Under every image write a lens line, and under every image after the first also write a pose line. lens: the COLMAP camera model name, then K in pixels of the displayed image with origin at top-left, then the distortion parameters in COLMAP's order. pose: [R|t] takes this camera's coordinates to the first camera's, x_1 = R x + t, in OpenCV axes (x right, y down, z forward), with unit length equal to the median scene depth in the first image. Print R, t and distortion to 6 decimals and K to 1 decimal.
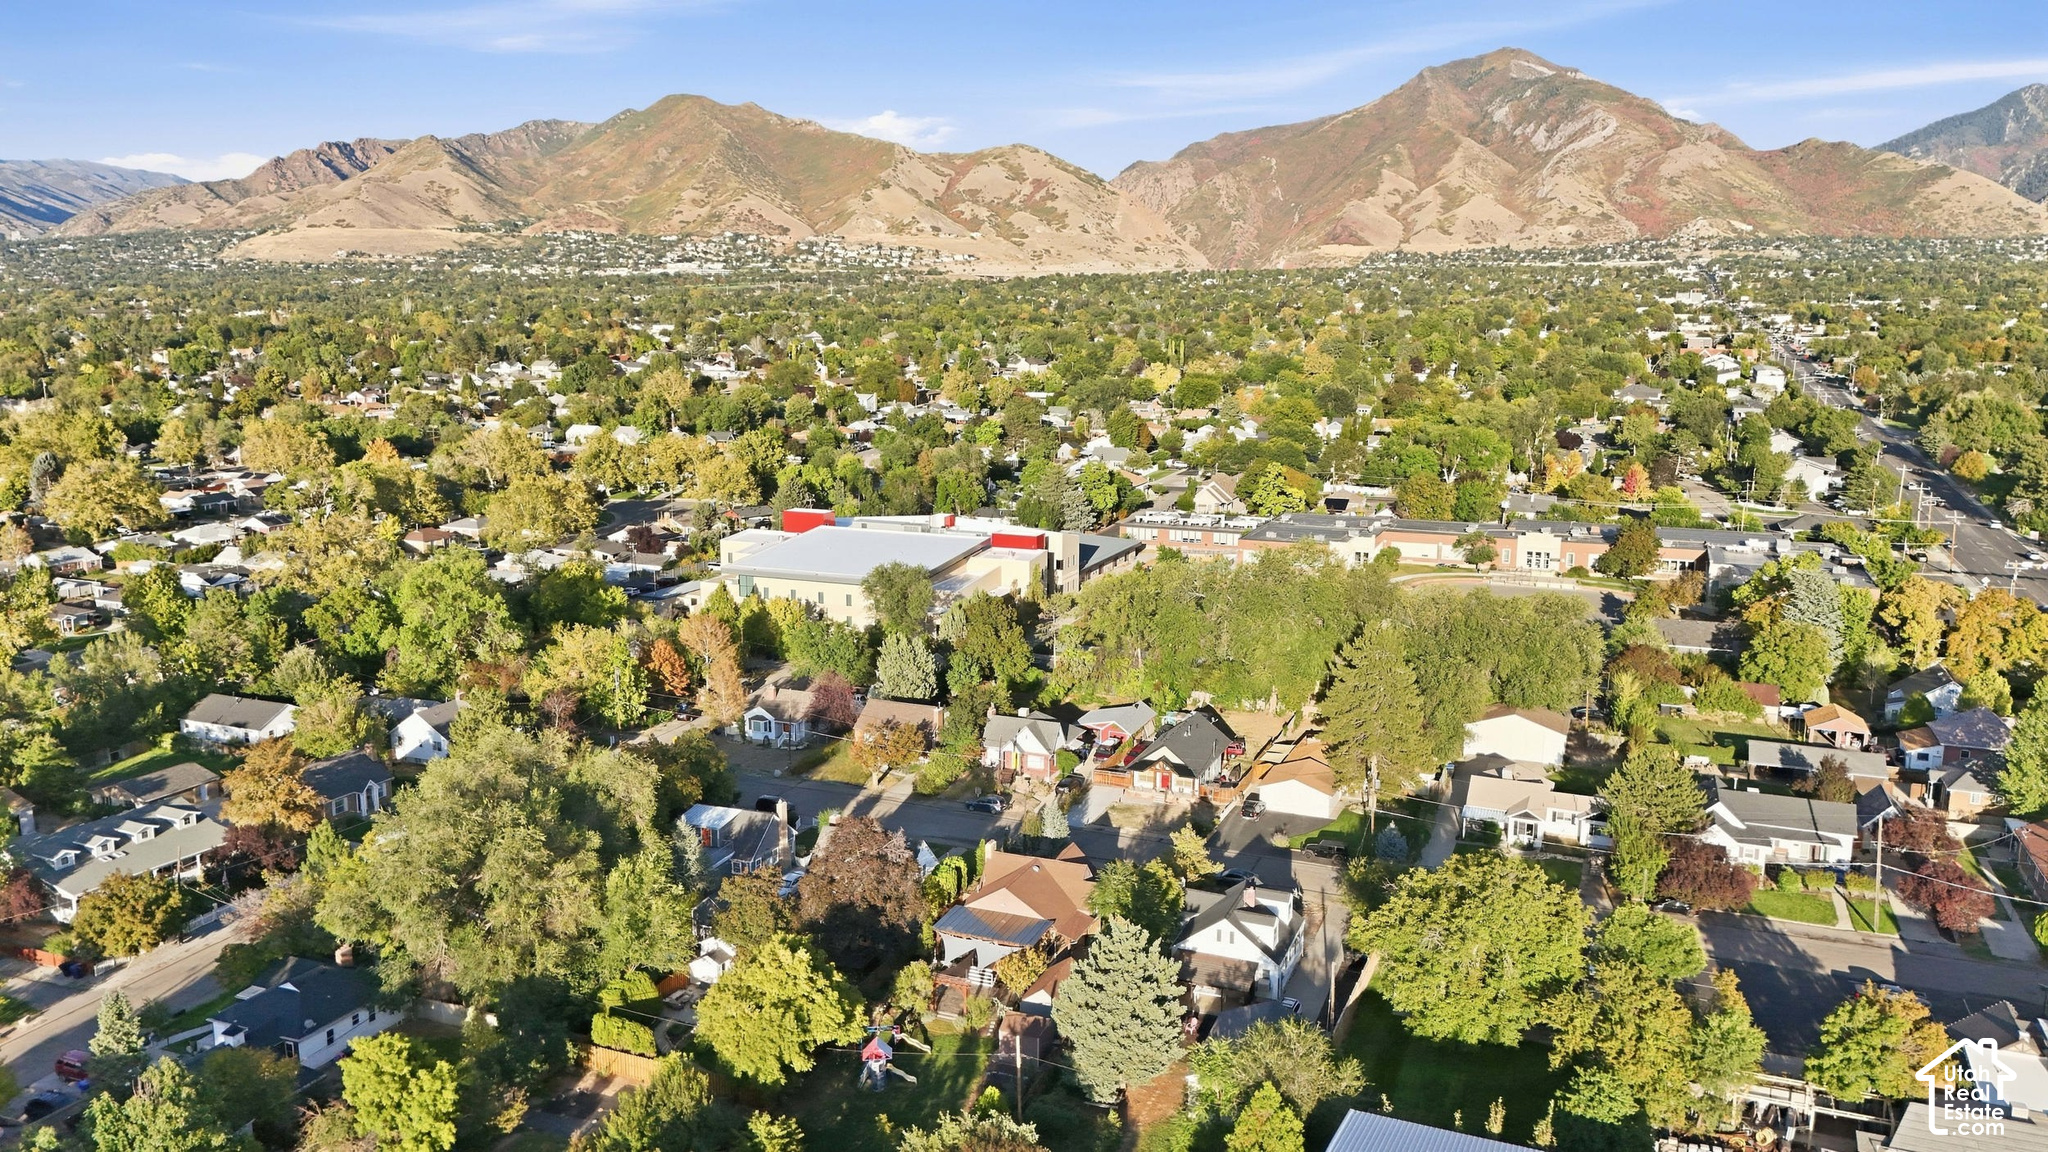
lens RADIAL K [[1521.8, 0, 1024.0], [0, 1521.8, 576.0], [0, 0, 1]] dist [0.123171, -0.264054]
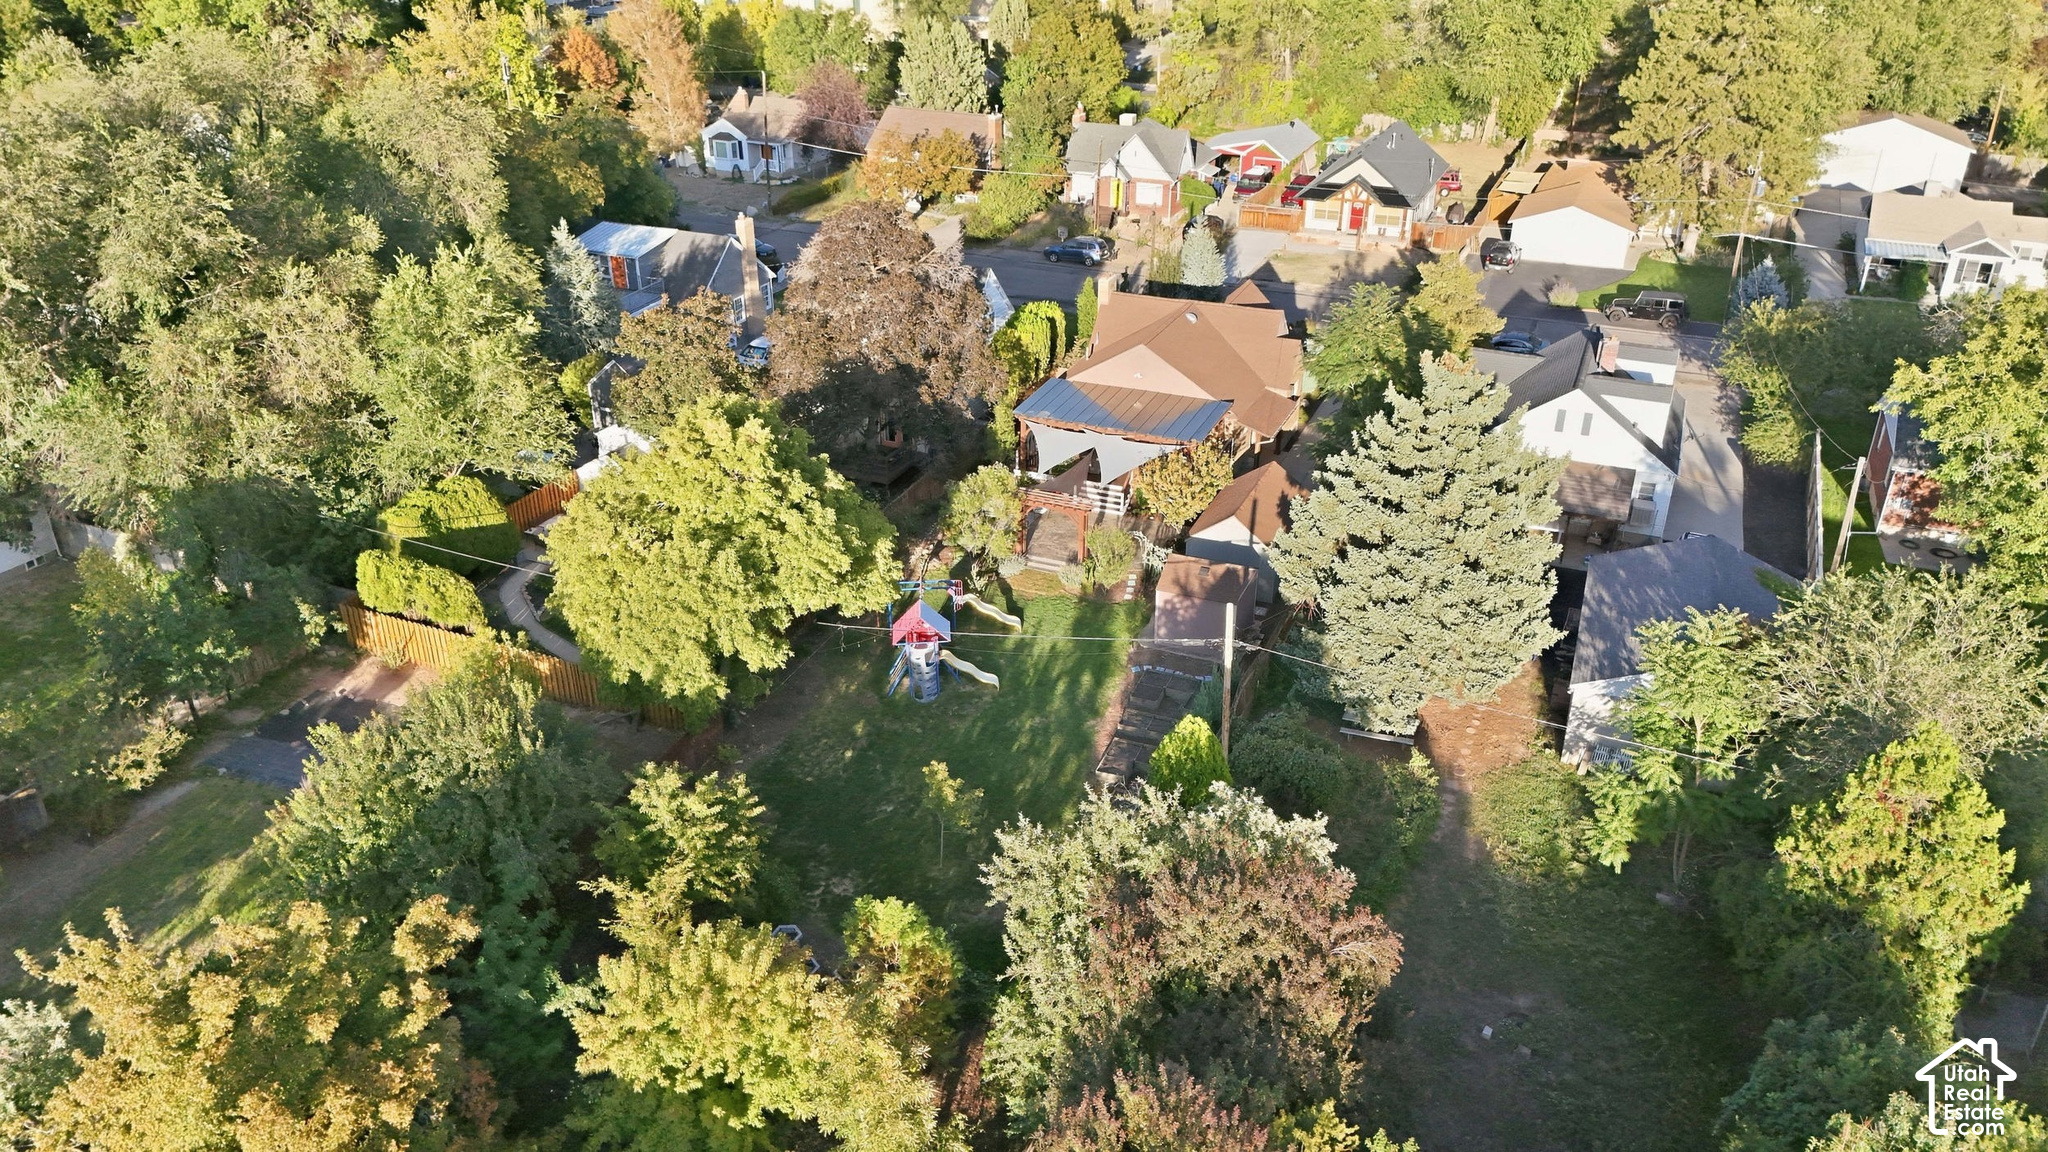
lens RADIAL K [[1521.8, 0, 1024.0], [0, 1521.8, 576.0], [0, 0, 1]] dist [0.123171, -0.264054]
pose [[0.999857, 0.005315, -0.016027, -0.049917], [-0.000655, 0.960651, 0.277759, 0.142977], [0.016873, -0.277709, 0.960517, 0.487342]]
